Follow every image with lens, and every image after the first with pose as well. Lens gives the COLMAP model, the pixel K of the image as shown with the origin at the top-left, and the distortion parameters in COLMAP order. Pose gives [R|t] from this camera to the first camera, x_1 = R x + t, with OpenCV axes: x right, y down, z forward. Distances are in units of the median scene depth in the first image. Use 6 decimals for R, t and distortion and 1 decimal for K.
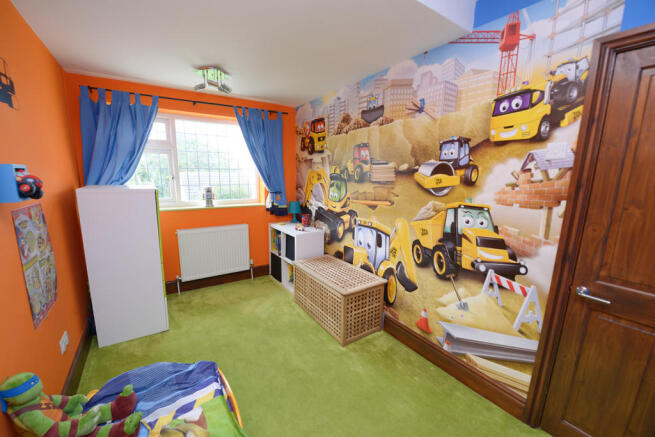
lens RADIAL K [[262.8, 0, 321.5], [0, 262.8, 223.3], [0, 0, 1]] dist [-0.027341, -0.000140]
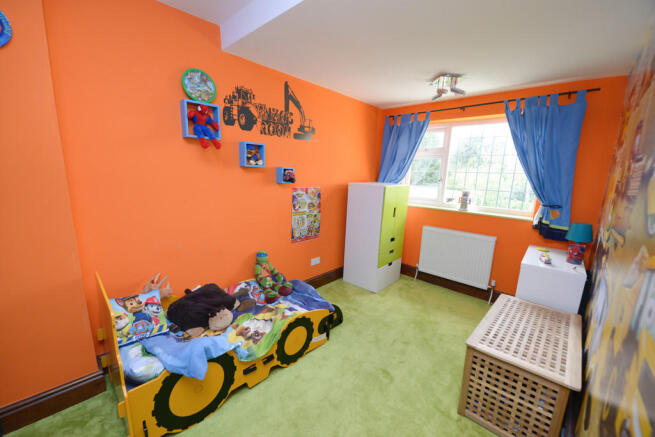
lens RADIAL K [[262.8, 0, 321.5], [0, 262.8, 223.3], [0, 0, 1]] dist [-0.027341, -0.000140]
pose [[0.213222, 0.180220, -0.960238, 0.473180], [-0.206077, 0.969023, 0.136109, -0.047419], [0.955023, 0.168862, 0.243757, 0.295962]]
